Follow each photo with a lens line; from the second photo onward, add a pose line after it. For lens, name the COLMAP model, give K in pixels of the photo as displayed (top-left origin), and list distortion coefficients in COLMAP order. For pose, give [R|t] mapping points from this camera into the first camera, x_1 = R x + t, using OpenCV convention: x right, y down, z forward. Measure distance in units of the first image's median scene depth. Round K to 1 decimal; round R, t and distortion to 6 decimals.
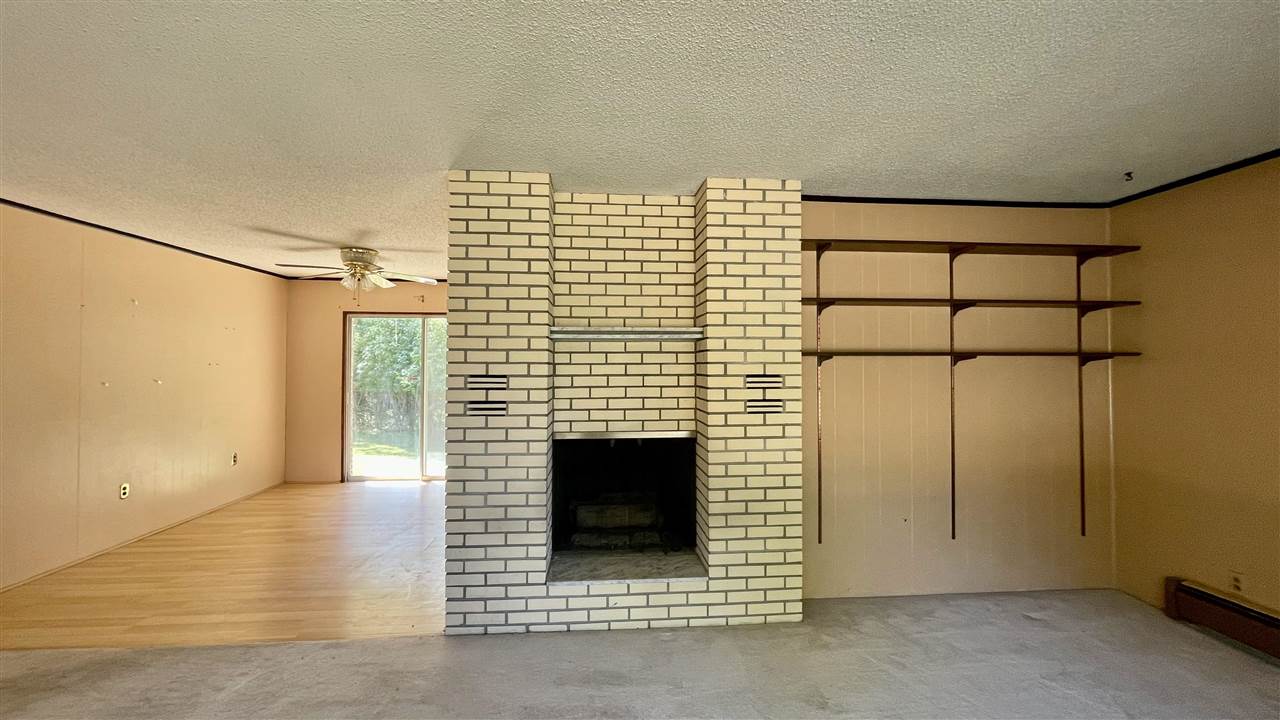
lens RADIAL K [[520.8, 0, 643.8], [0, 520.8, 354.2], [0, 0, 1]] dist [-0.006614, 0.003175]
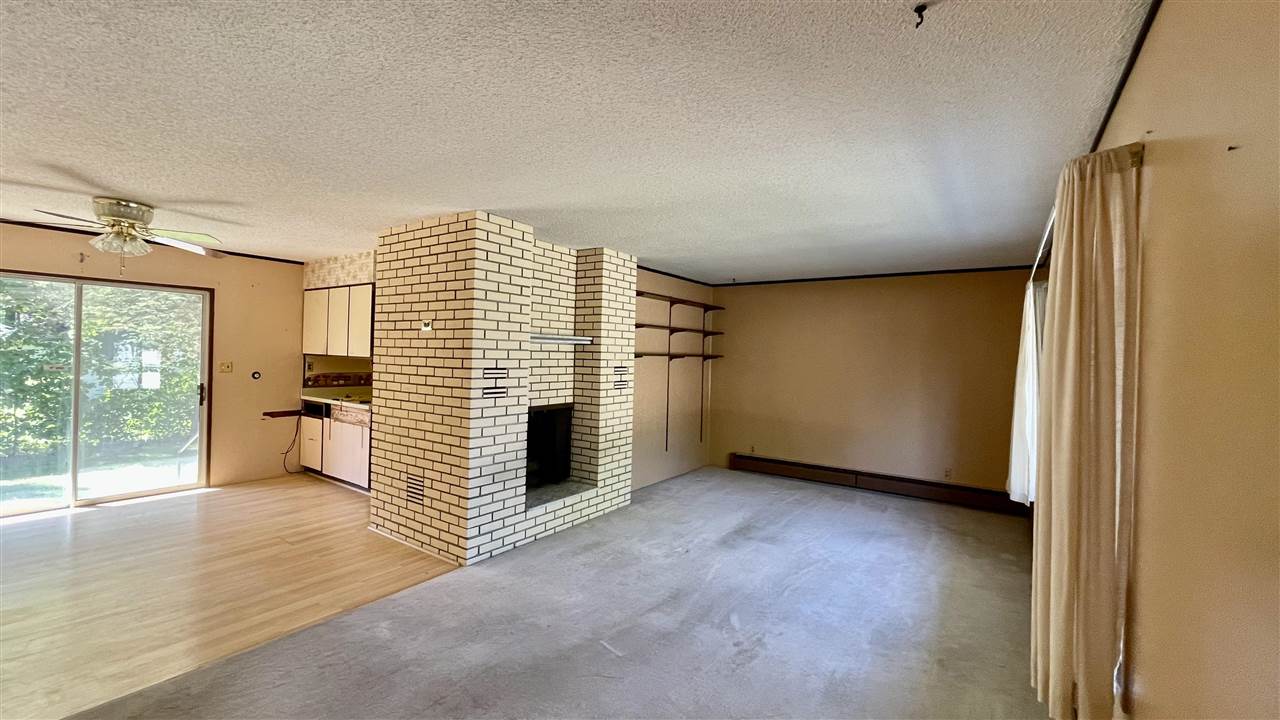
lens RADIAL K [[520.8, 0, 639.4], [0, 520.8, 354.6], [0, 0, 1]] dist [-0.006614, 0.003175]
pose [[0.630022, 0.015677, 0.776419, -1.085512], [-0.043070, 0.998963, 0.014778, -0.029600], [-0.775382, -0.042751, 0.630044, -0.138607]]
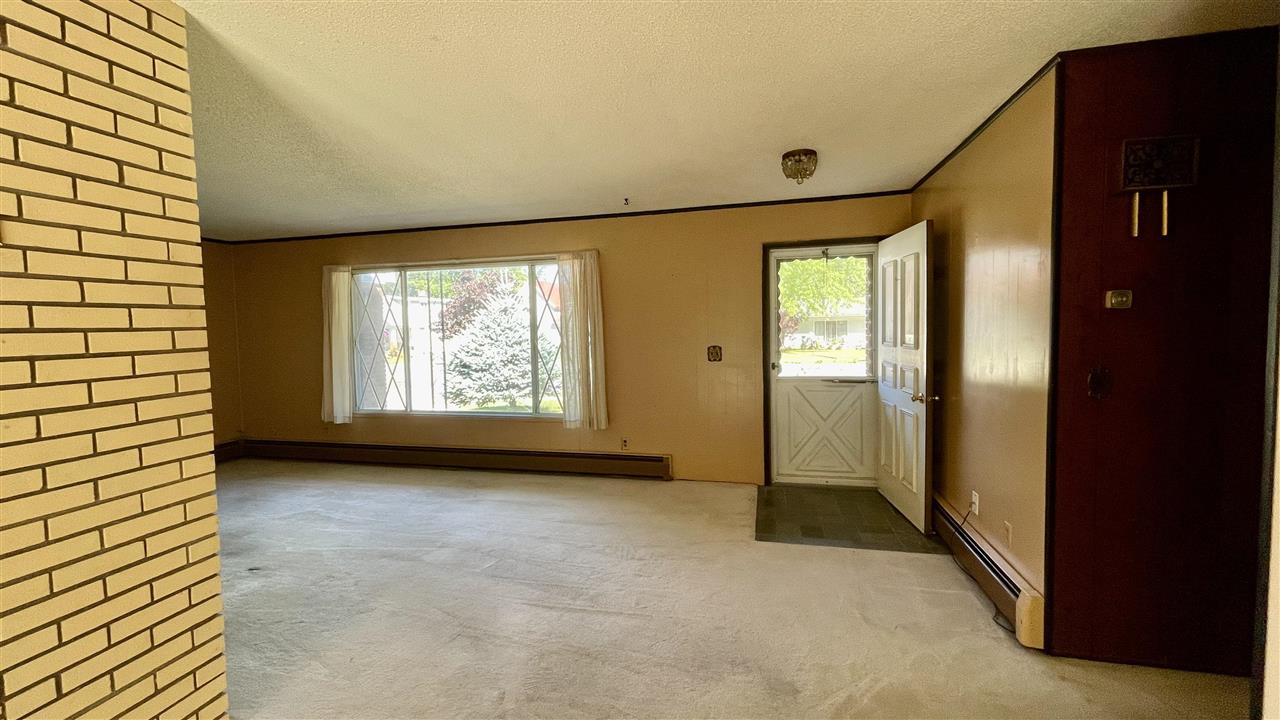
lens RADIAL K [[520.8, 0, 638.9], [0, 520.8, 352.0], [0, 0, 1]] dist [-0.006614, 0.003175]
pose [[-0.951700, 0.009604, 0.306881, -1.043121], [0.019074, 0.999429, 0.027877, 0.029570], [-0.306438, 0.032384, -0.951340, 1.107317]]
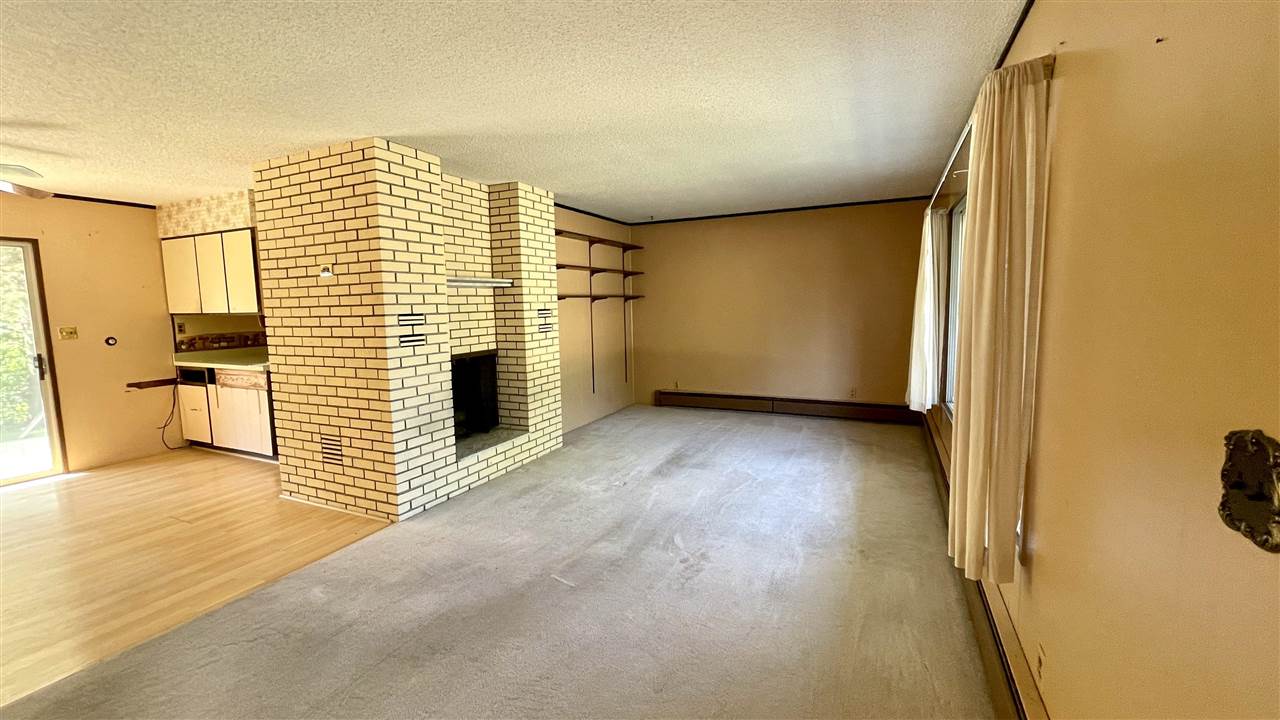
lens RADIAL K [[520.8, 0, 640.5], [0, 520.8, 354.5], [0, 0, 1]] dist [-0.006614, 0.003175]
pose [[0.489442, -0.096972, 0.866627, -1.096058], [0.001172, 0.993870, 0.110548, -0.000807], [-0.872035, -0.053091, 0.486556, -0.095903]]
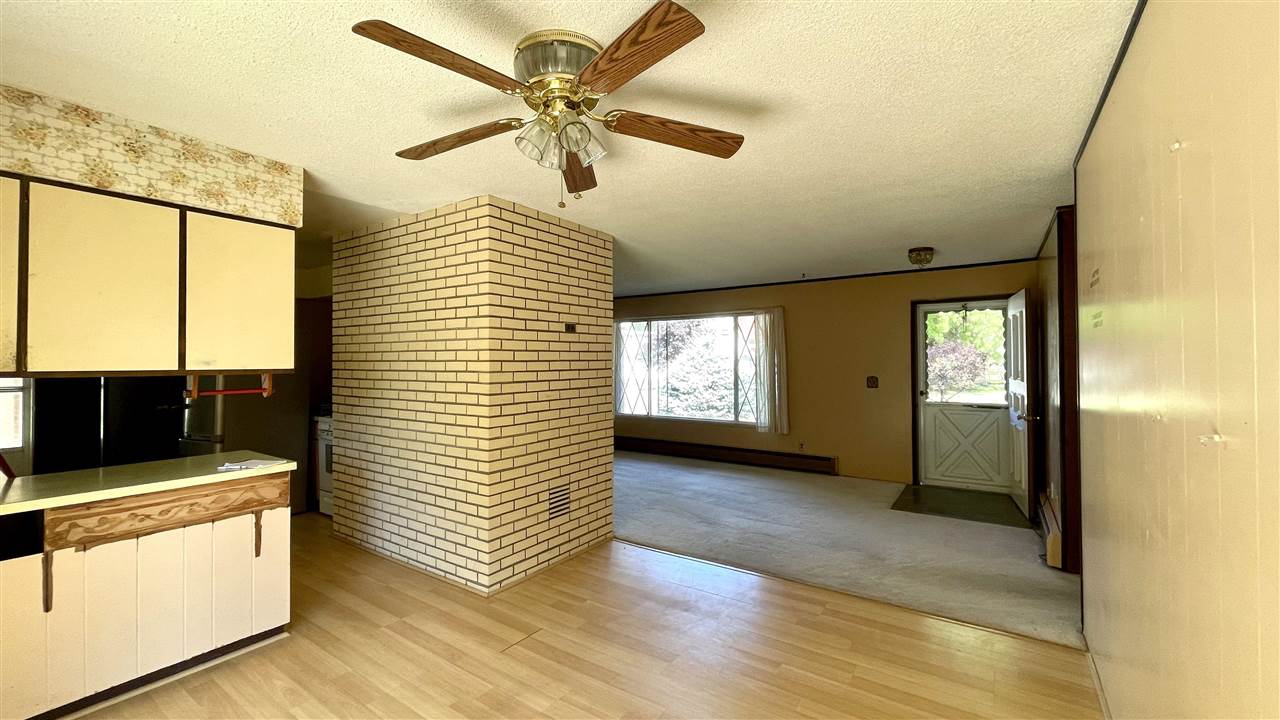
lens RADIAL K [[520.8, 0, 632.1], [0, 520.8, 353.1], [0, 0, 1]] dist [-0.006614, 0.003175]
pose [[-0.775554, 0.017403, 0.631041, -1.303866], [-0.003794, 0.999473, -0.032226, 0.034961], [-0.631270, -0.027387, -0.775079, 1.677936]]
